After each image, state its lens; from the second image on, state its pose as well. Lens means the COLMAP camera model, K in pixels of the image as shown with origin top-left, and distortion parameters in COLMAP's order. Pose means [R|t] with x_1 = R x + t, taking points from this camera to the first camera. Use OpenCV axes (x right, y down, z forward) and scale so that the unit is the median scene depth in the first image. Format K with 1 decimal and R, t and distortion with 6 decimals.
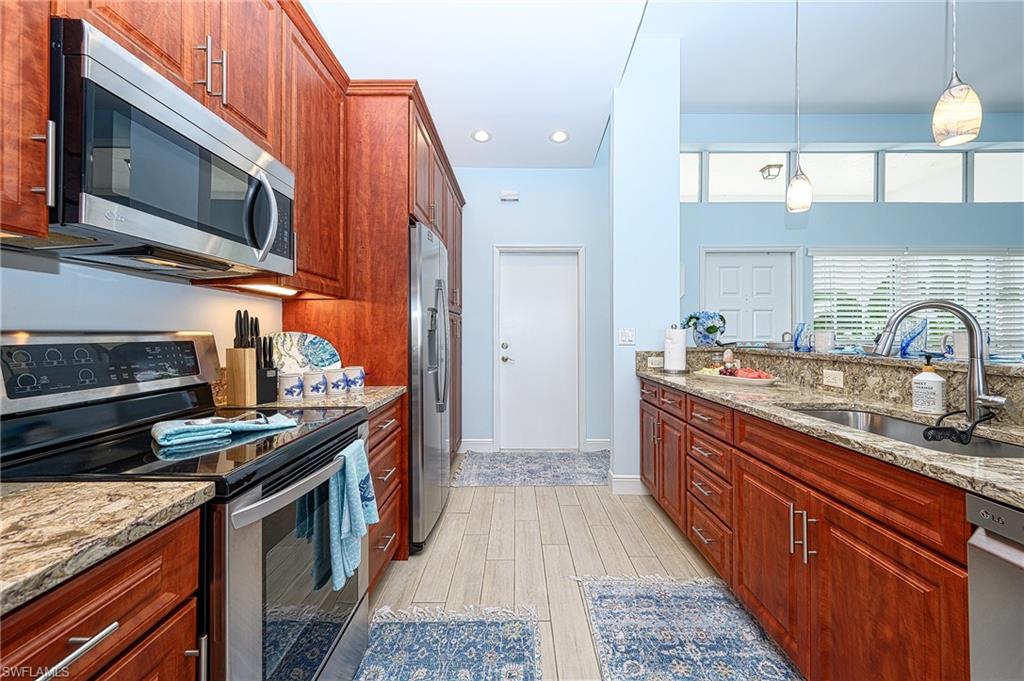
lens RADIAL K [[412.0, 0, 506.8], [0, 412.0, 330.6], [0, 0, 1]] dist [-0.002157, 0.000649]
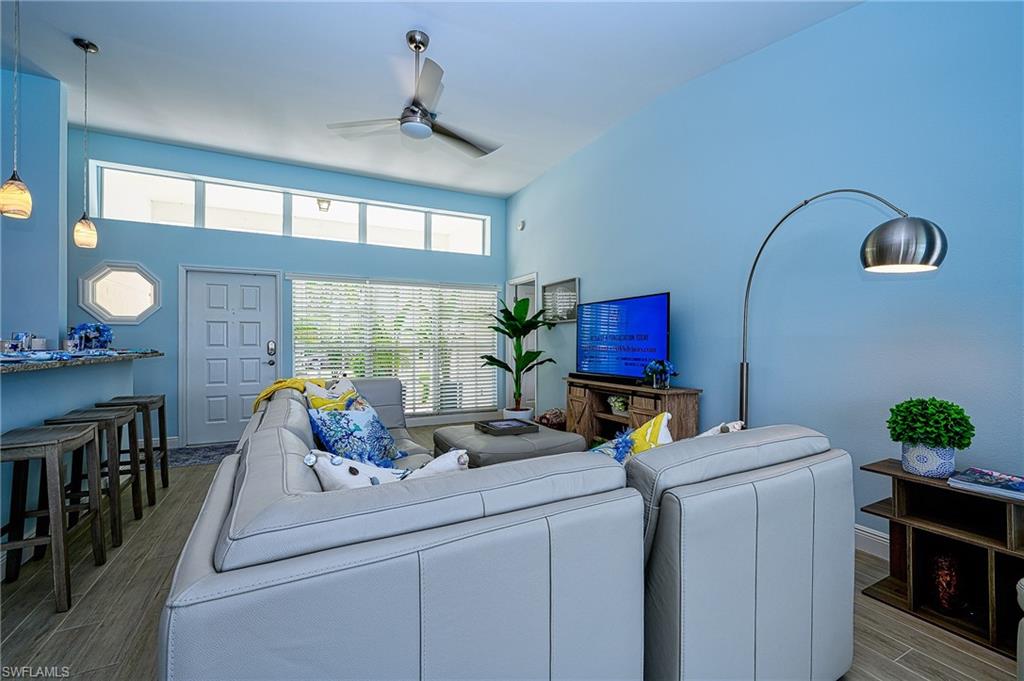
lens RADIAL K [[428.5, 0, 522.5], [0, 428.5, 346.1], [0, 0, 1]] dist [-0.000812, 0.000525]
pose [[0.875952, -0.009657, 0.482301, 1.468648], [-0.000399, 0.999785, 0.020744, -0.010576], [-0.482397, -0.018363, 0.875760, -1.007264]]
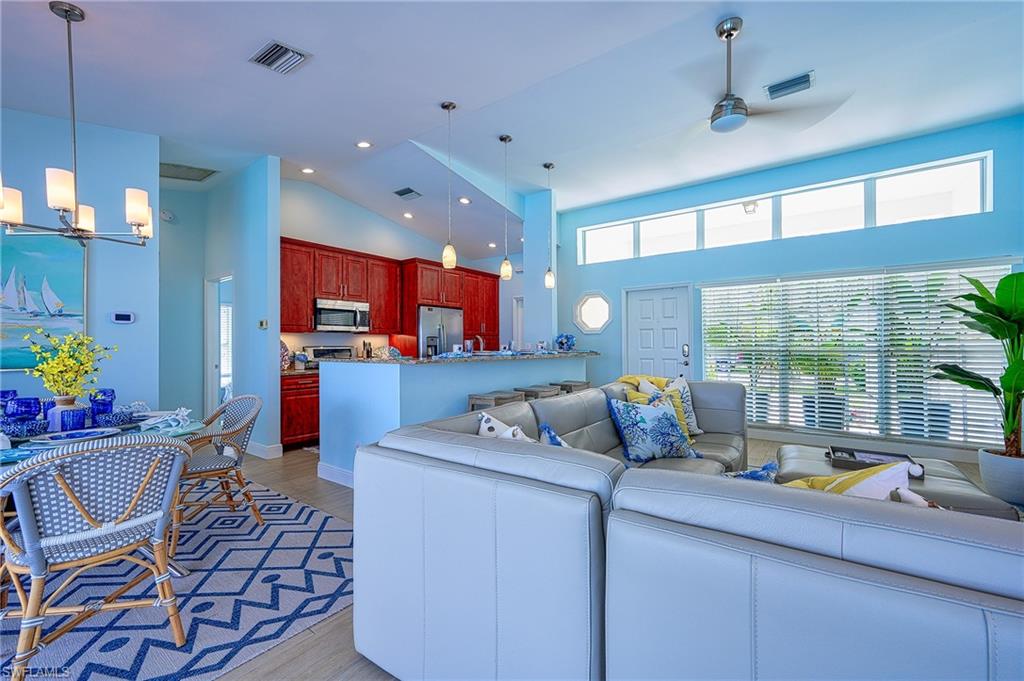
lens RADIAL K [[428.5, 0, 520.8], [0, 428.5, 339.8], [0, 0, 1]] dist [-0.000812, 0.000525]
pose [[0.823490, -0.015137, -0.567129, 2.133530], [0.011247, 0.999883, -0.010357, 0.000120], [0.567219, 0.002150, 0.823564, -1.073601]]
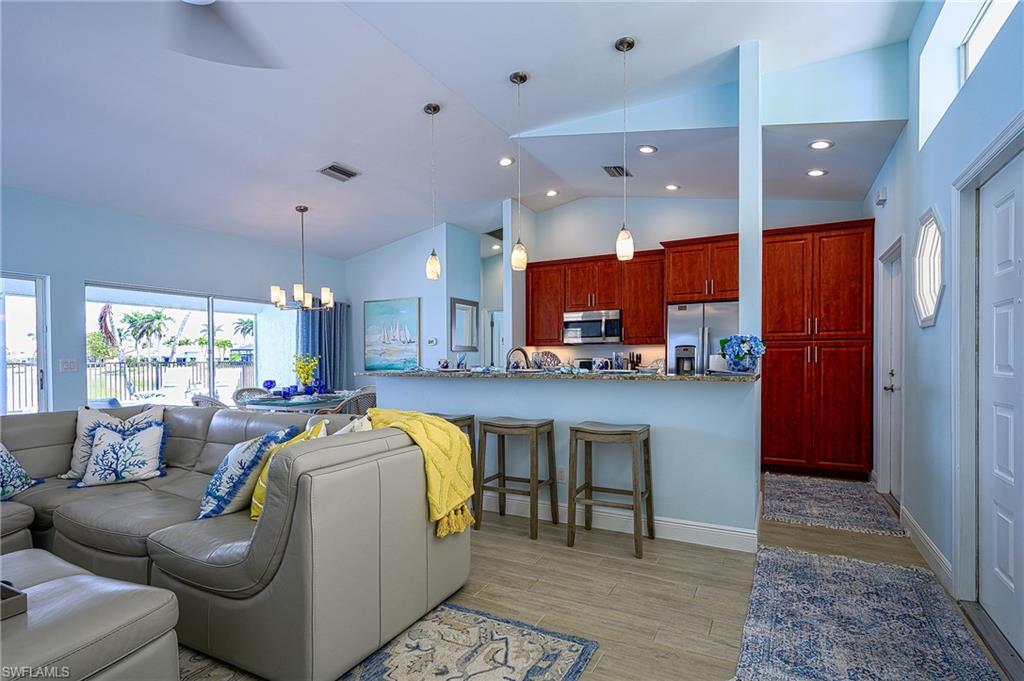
lens RADIAL K [[481.5, 0, 532.6], [0, 481.5, 362.0], [0, 0, 1]] dist [0.001314, 0.000014]
pose [[-0.442482, 0.008619, -0.896736, 2.458308], [0.010466, 0.999935, 0.004447, 0.003976], [0.896716, -0.007417, -0.442544, 1.588037]]
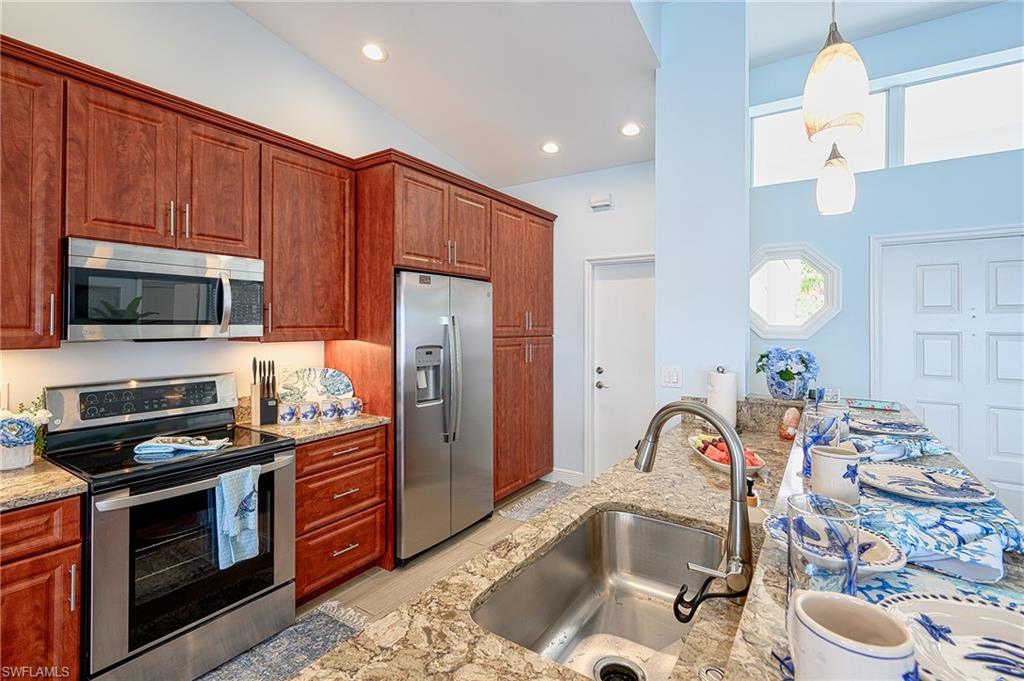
lens RADIAL K [[471.4, 0, 515.2], [0, 471.4, 320.0], [0, 0, 1]] dist [0.003575, -0.000026]
pose [[0.843507, -0.002058, -0.537114, 0.791143], [-0.000376, 0.999990, -0.004421, -0.137053], [0.537118, 0.003931, 0.843498, 0.091709]]
